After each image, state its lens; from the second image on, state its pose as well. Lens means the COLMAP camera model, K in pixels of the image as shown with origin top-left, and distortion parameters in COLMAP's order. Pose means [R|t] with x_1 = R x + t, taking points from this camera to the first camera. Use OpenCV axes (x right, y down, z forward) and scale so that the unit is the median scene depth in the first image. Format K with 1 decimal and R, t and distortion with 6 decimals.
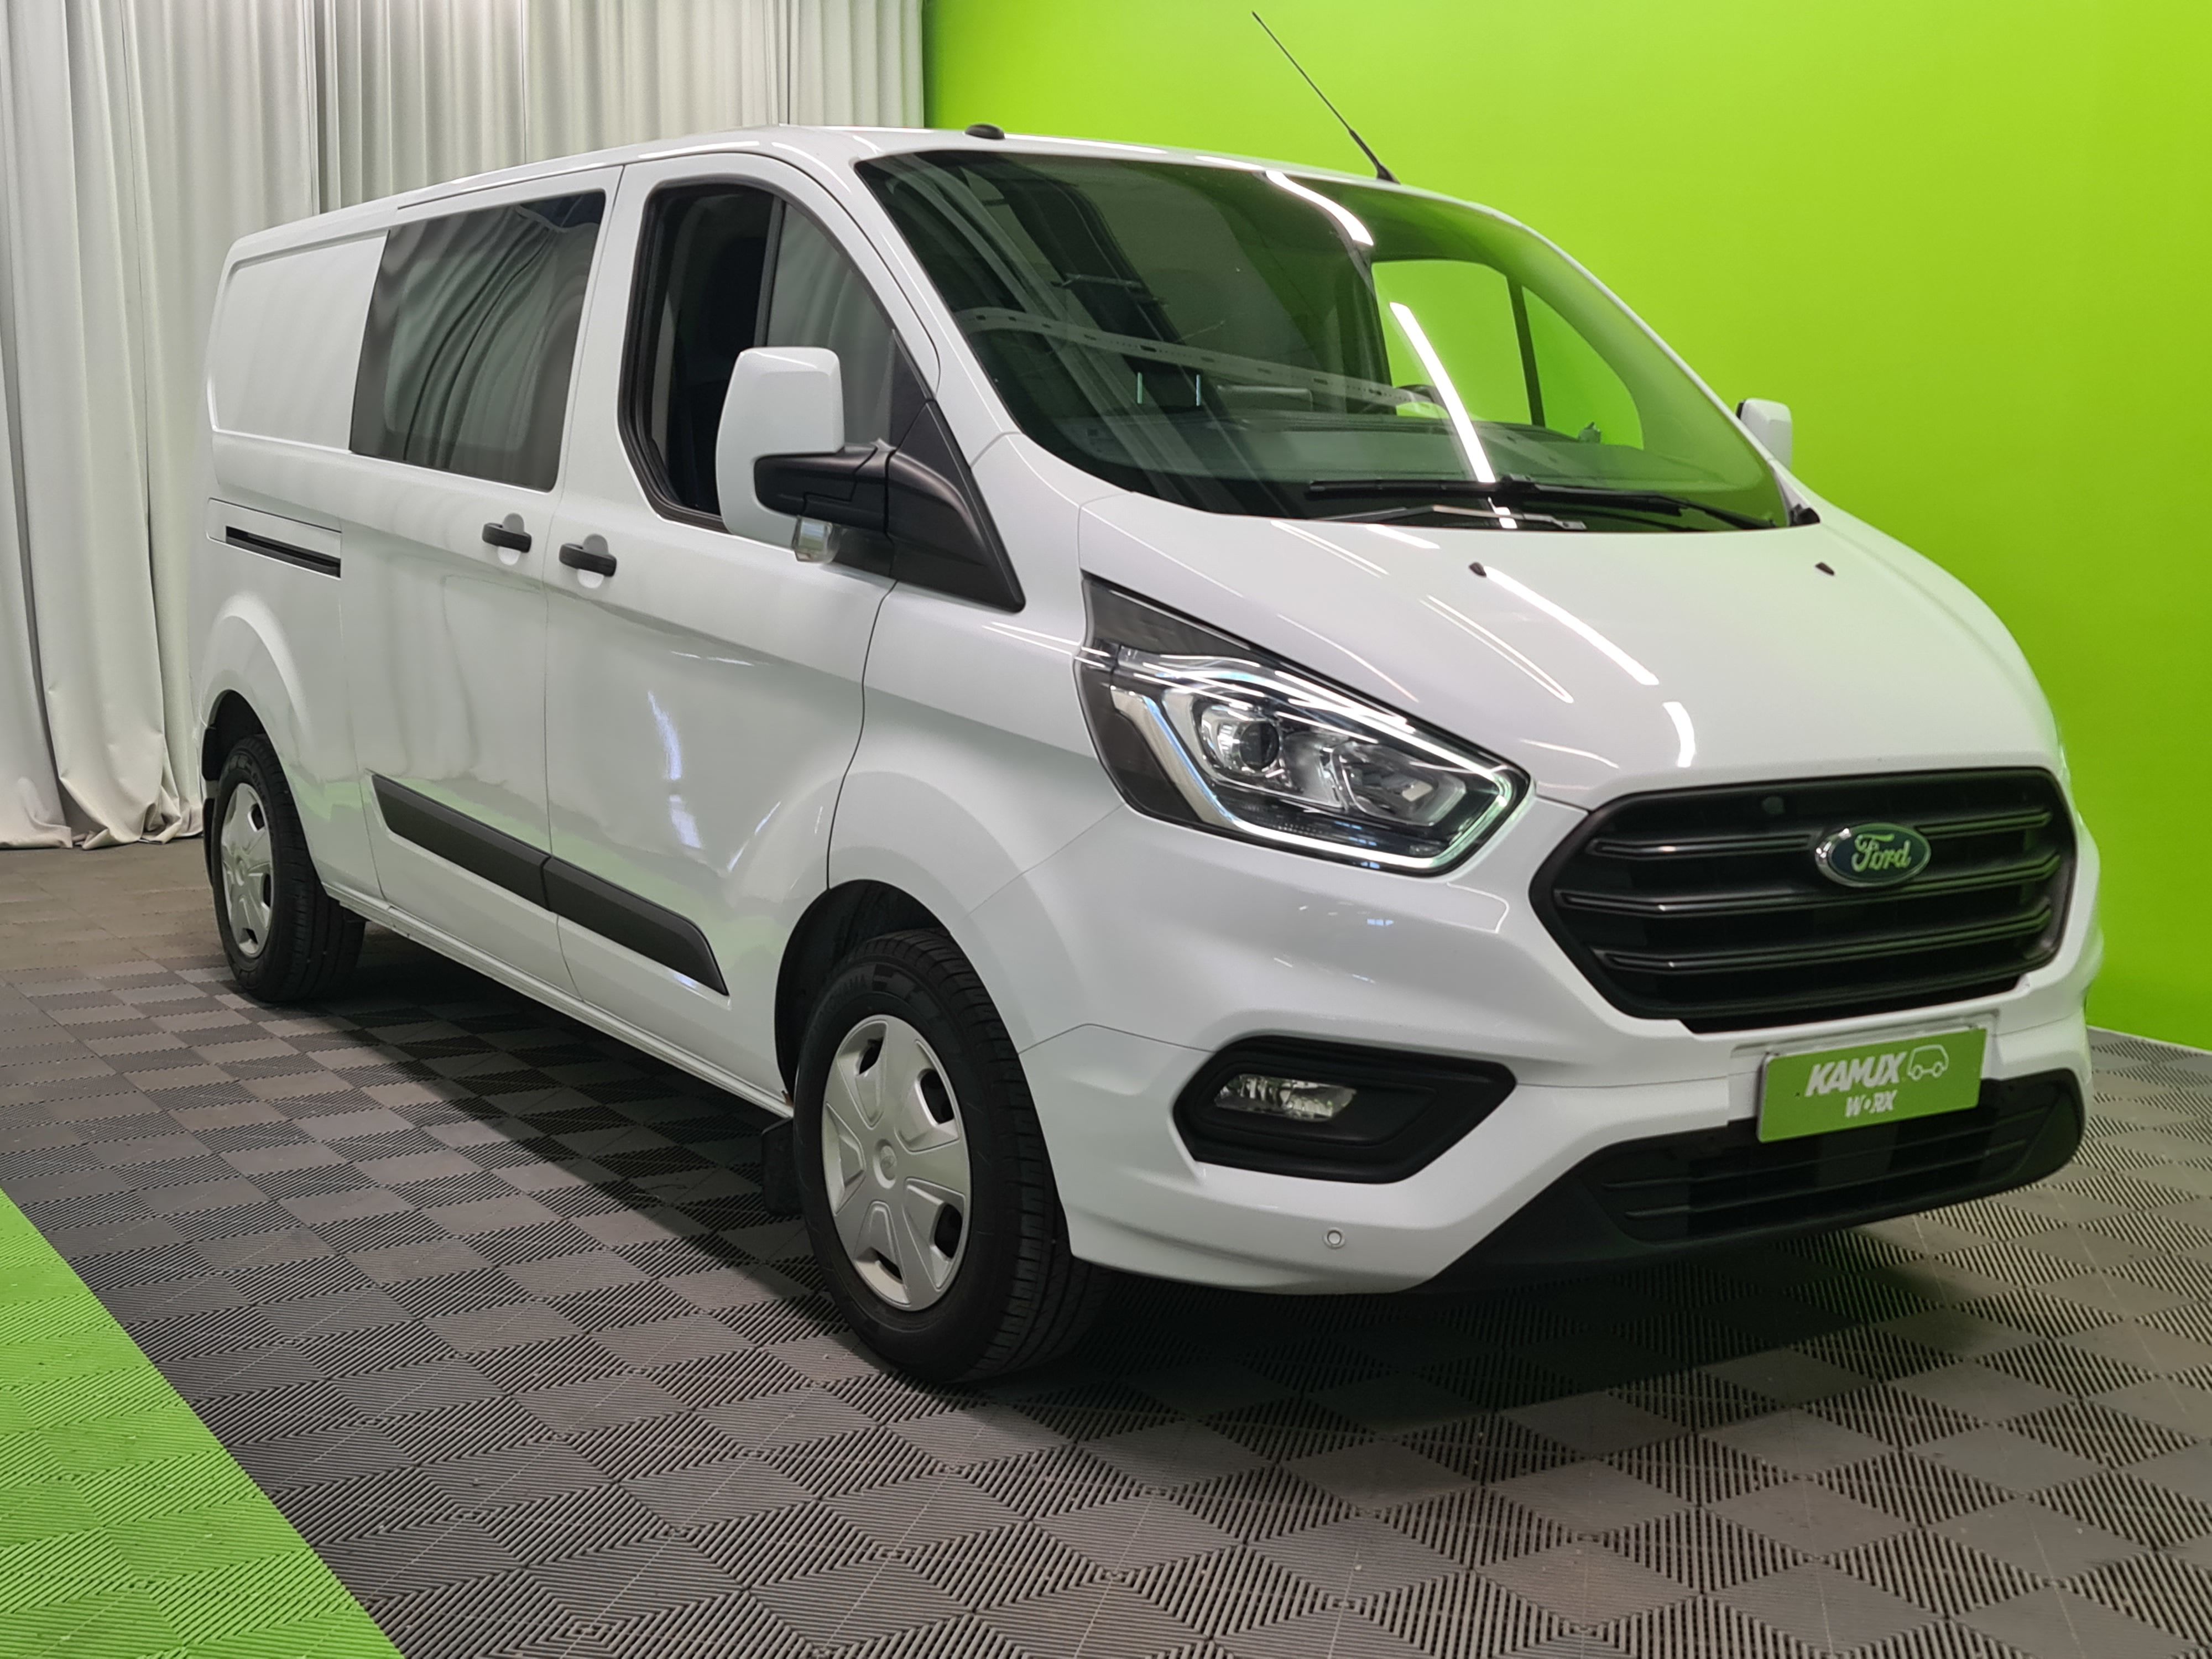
lens RADIAL K [[2578.5, 0, 1184.8], [0, 2578.5, 906.8], [0, 0, 1]] dist [0.033812, -0.024362]
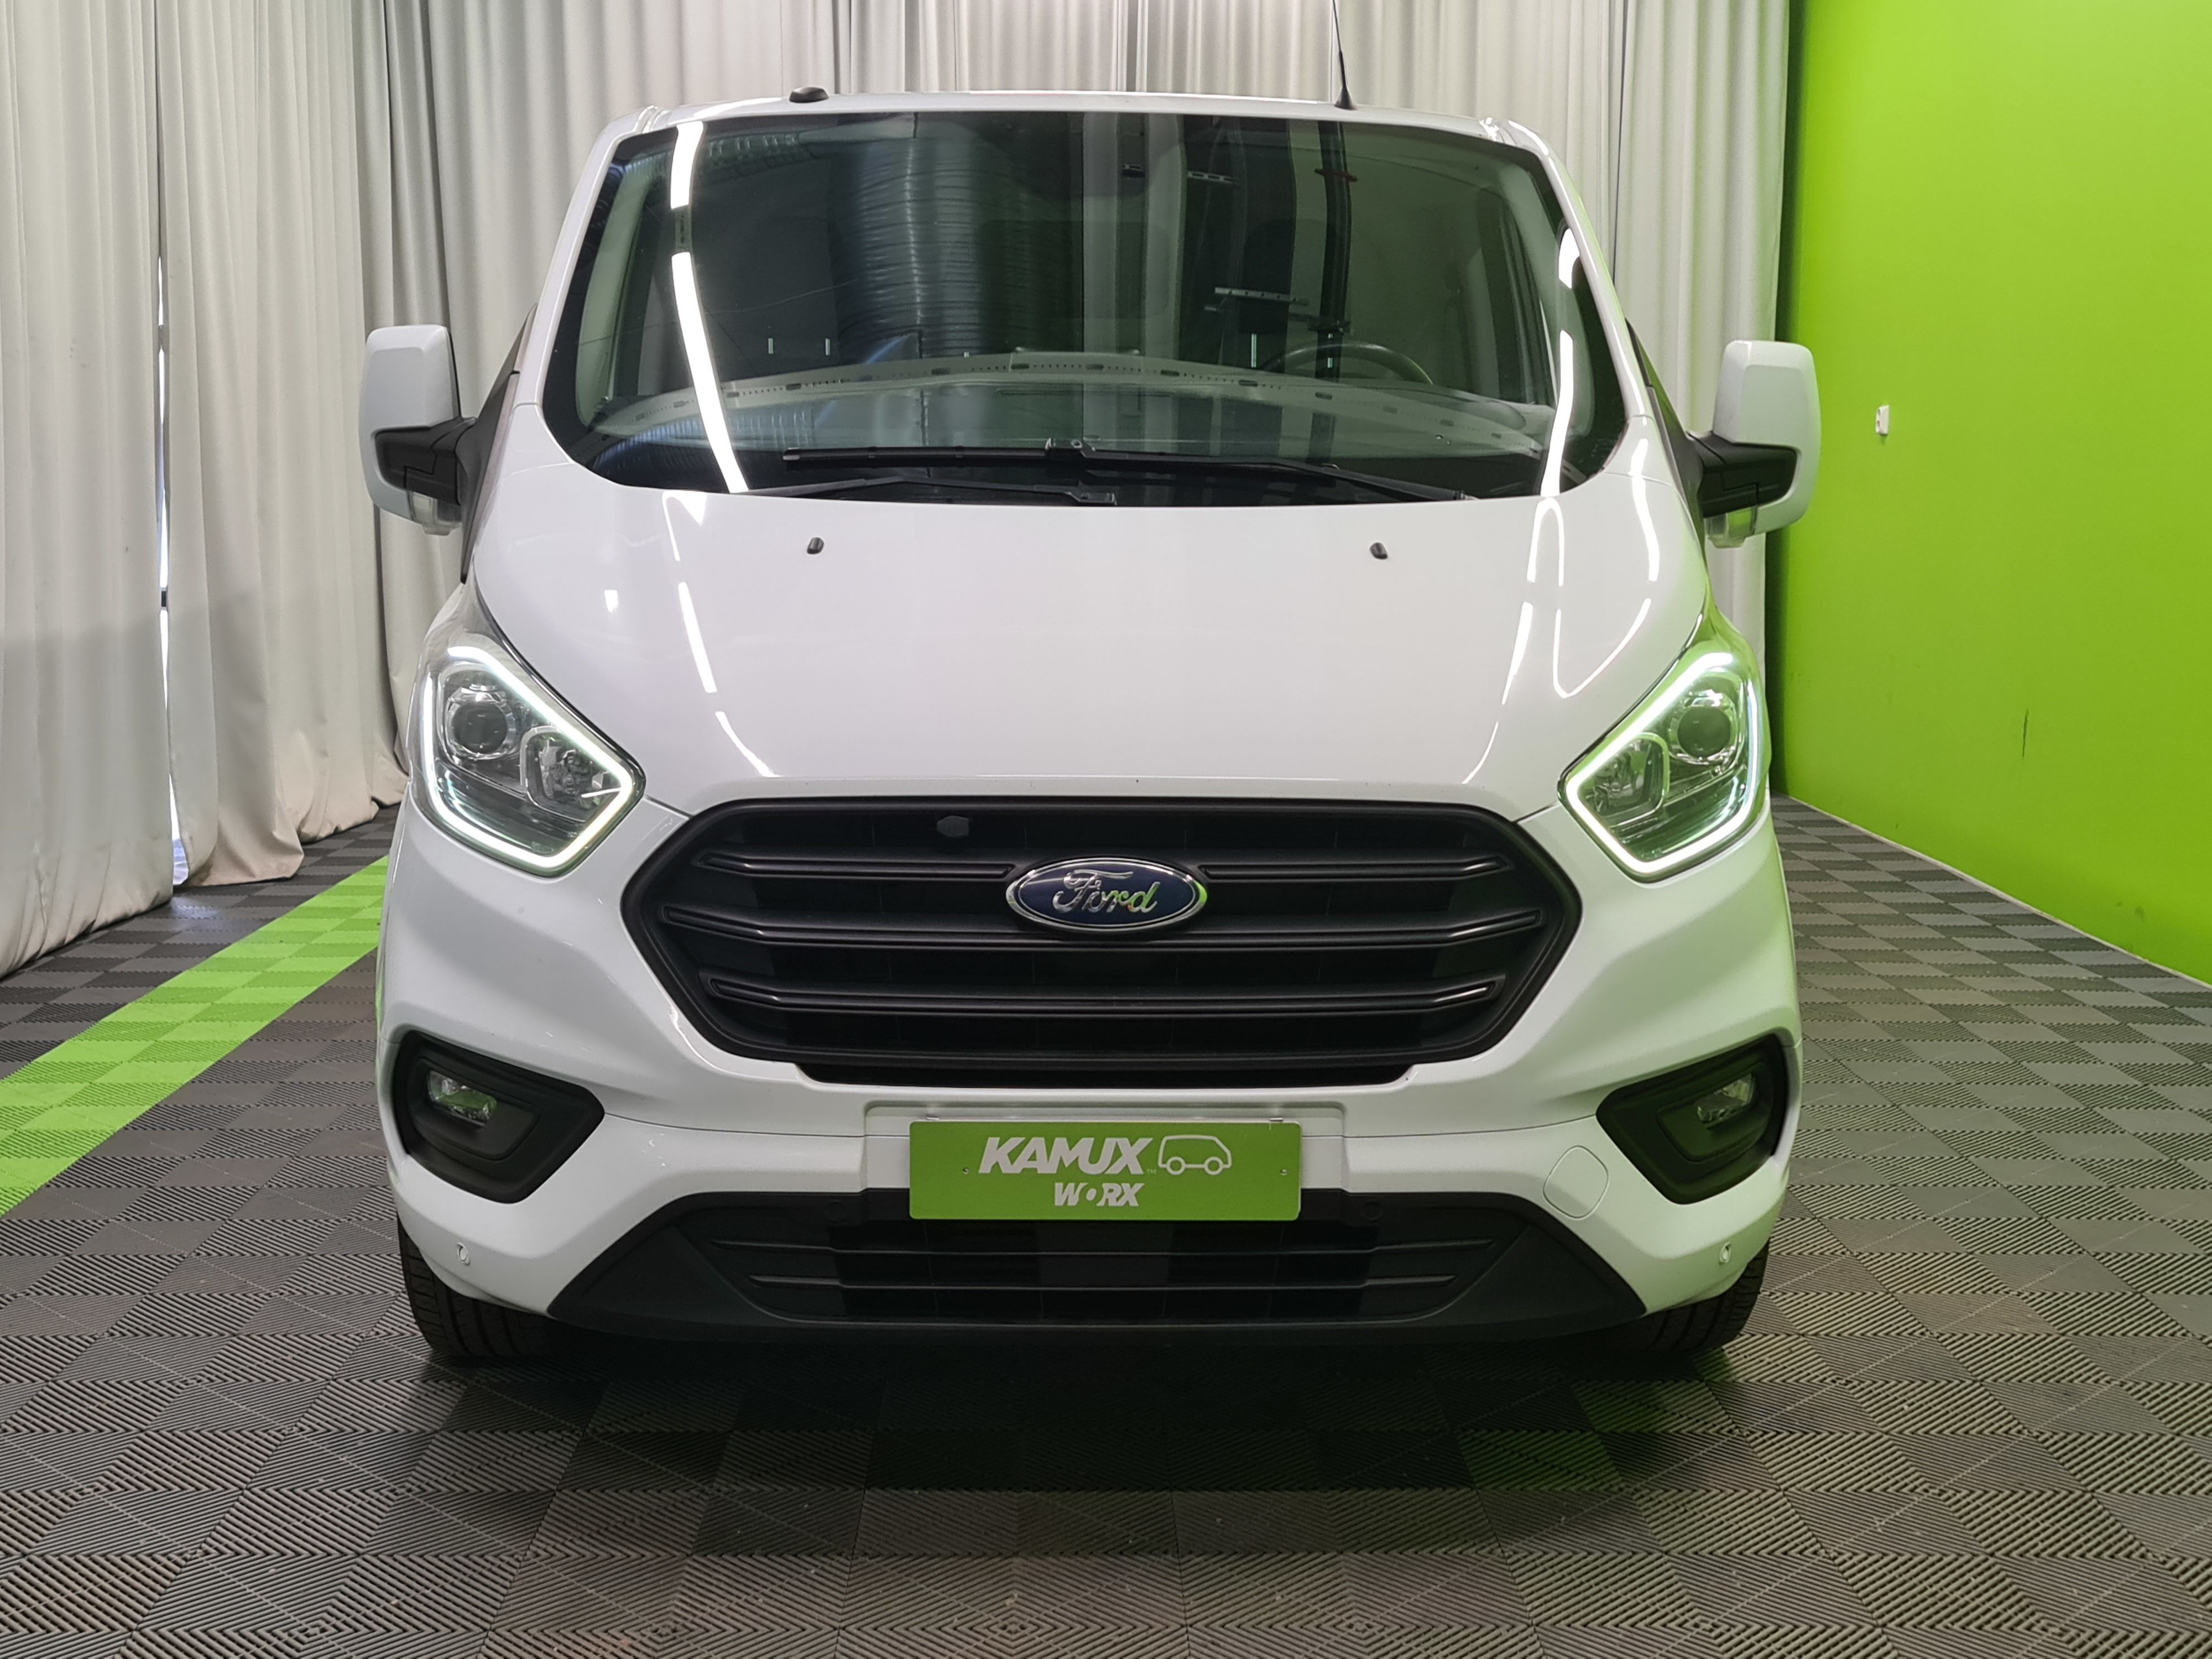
lens RADIAL K [[2578.5, 0, 1184.8], [0, 2578.5, 906.8], [0, 0, 1]] dist [0.033812, -0.024362]
pose [[0.852207, 0.078416, -0.517296, 0.714495], [-0.077062, 0.996734, 0.024138, -0.037848], [0.517499, 0.019293, 0.855466, 0.310058]]
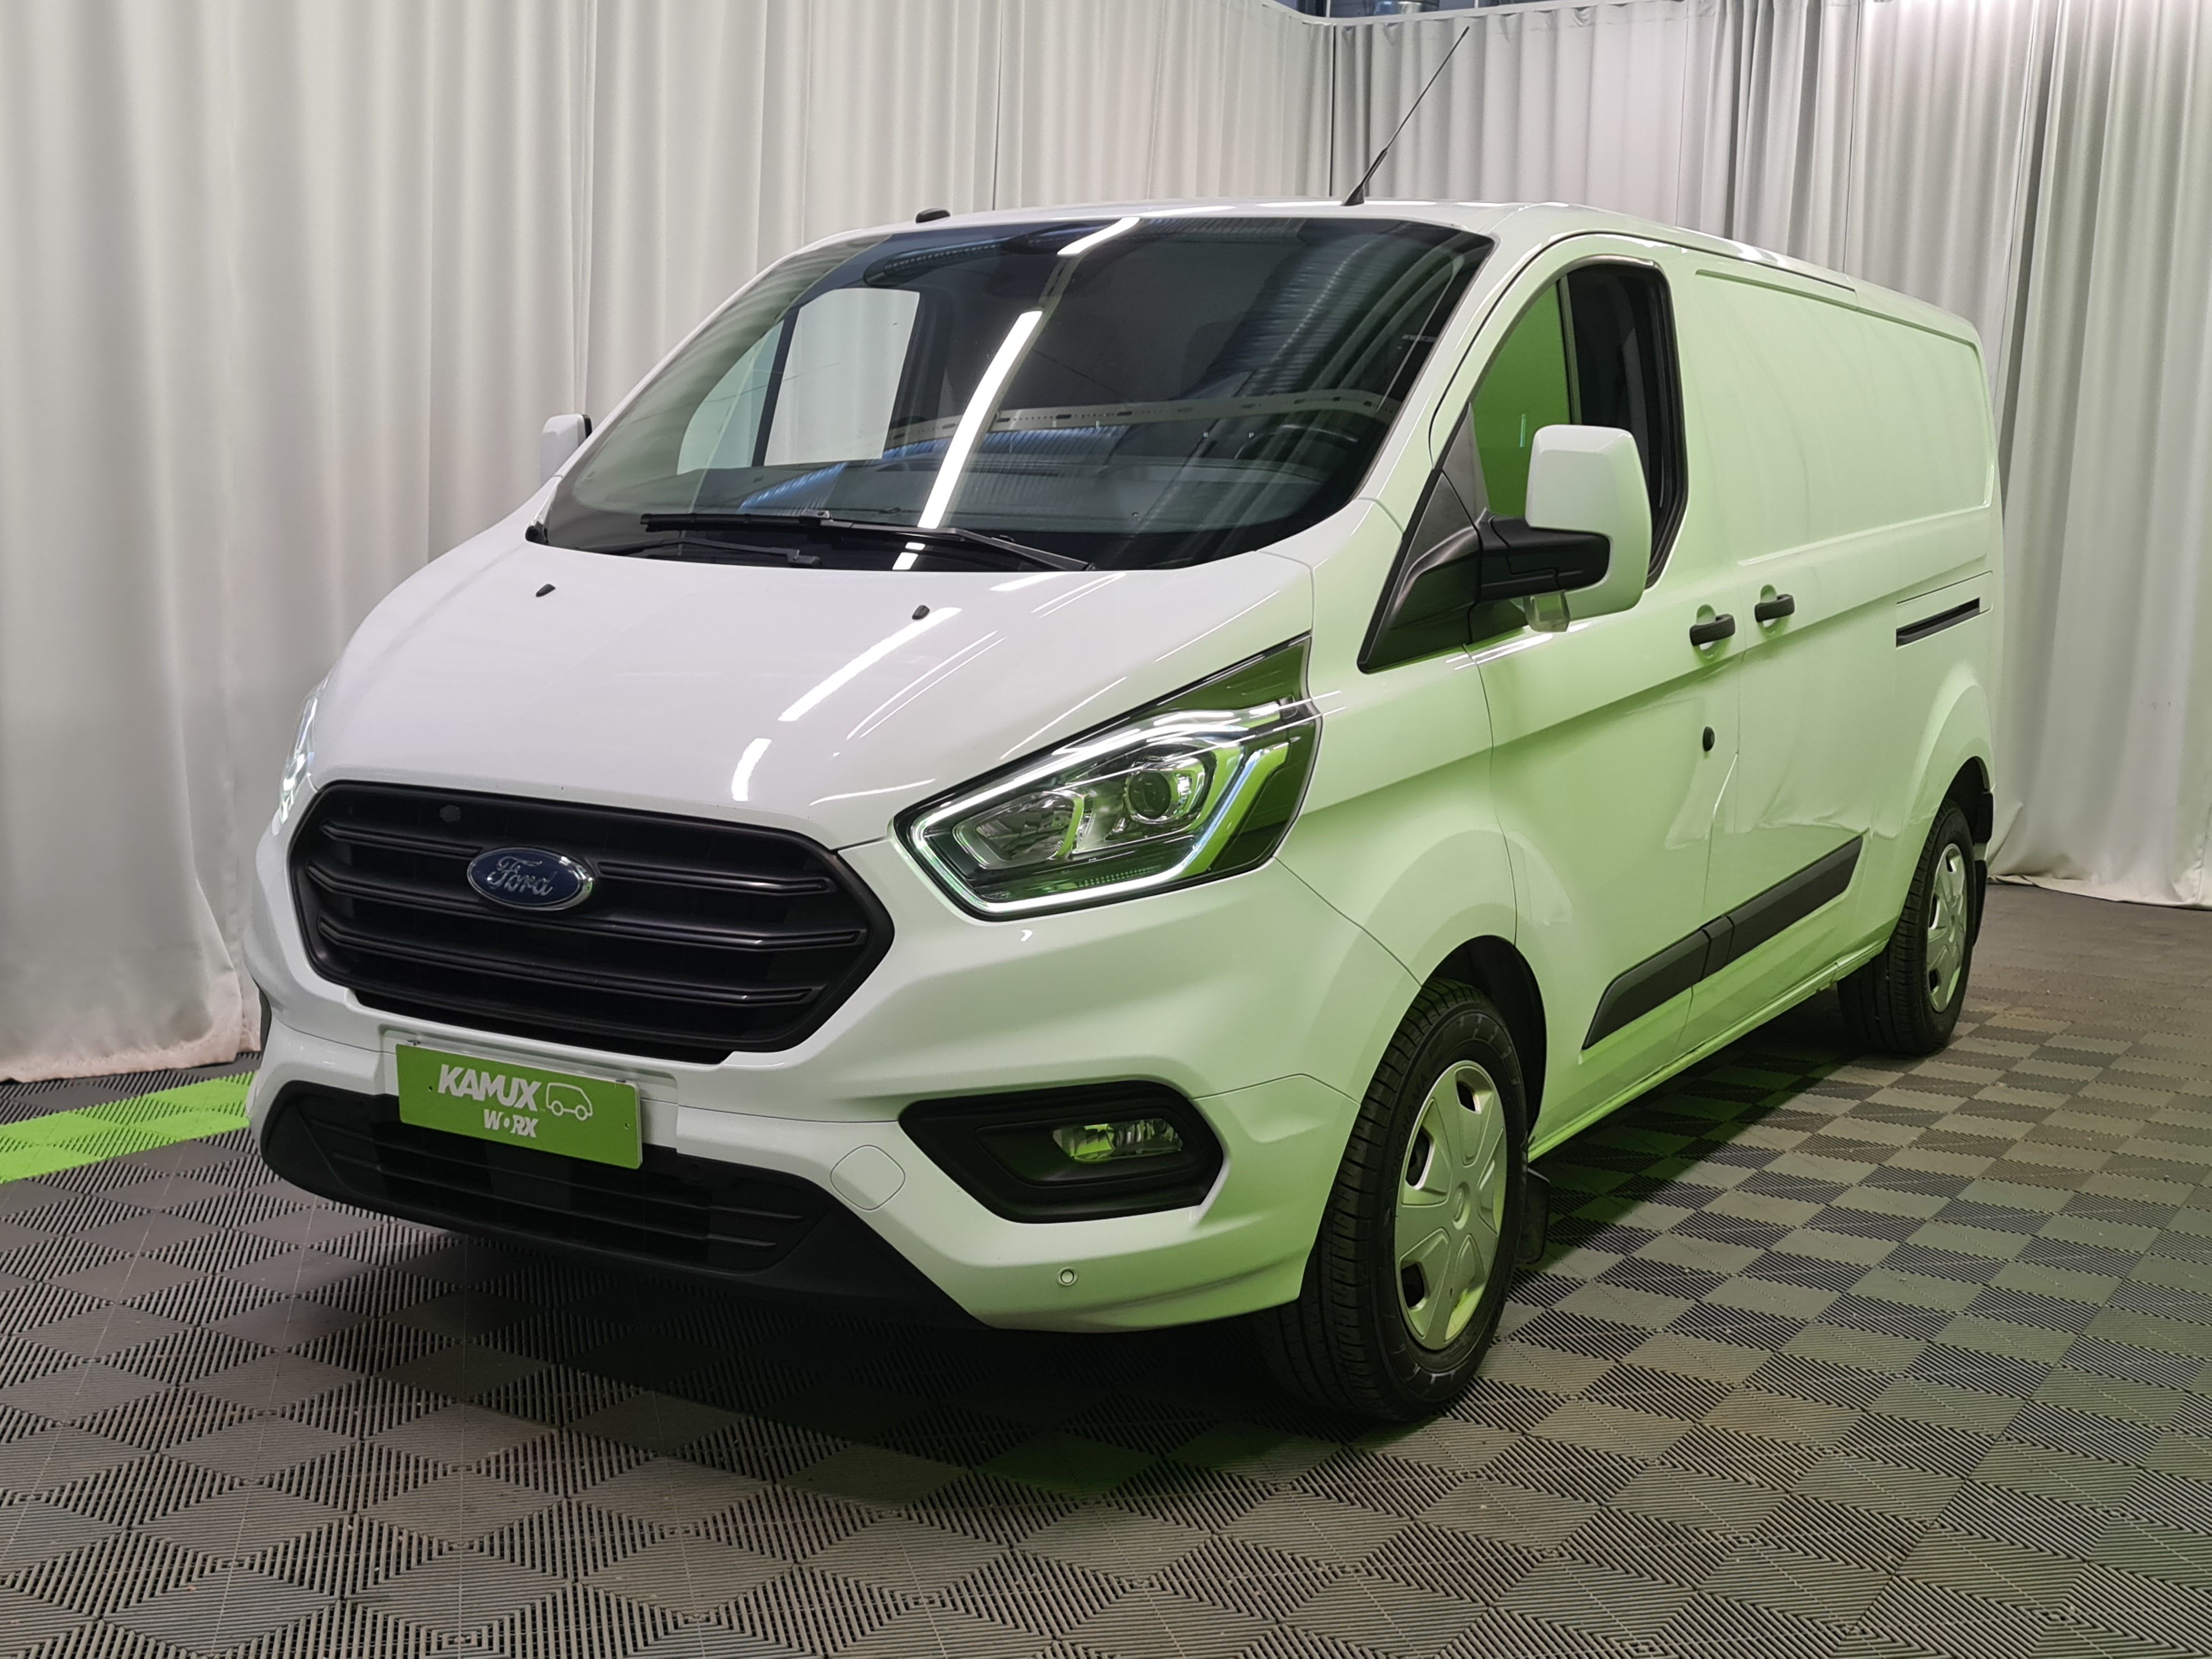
lens RADIAL K [[2578.5, 0, 1184.8], [0, 2578.5, 906.8], [0, 0, 1]] dist [0.033812, -0.024362]
pose [[0.445234, 0.131234, -0.885745, 1.274724], [-0.160948, 0.984820, 0.065010, -0.115775], [0.880831, 0.113614, 0.459597, 0.765266]]
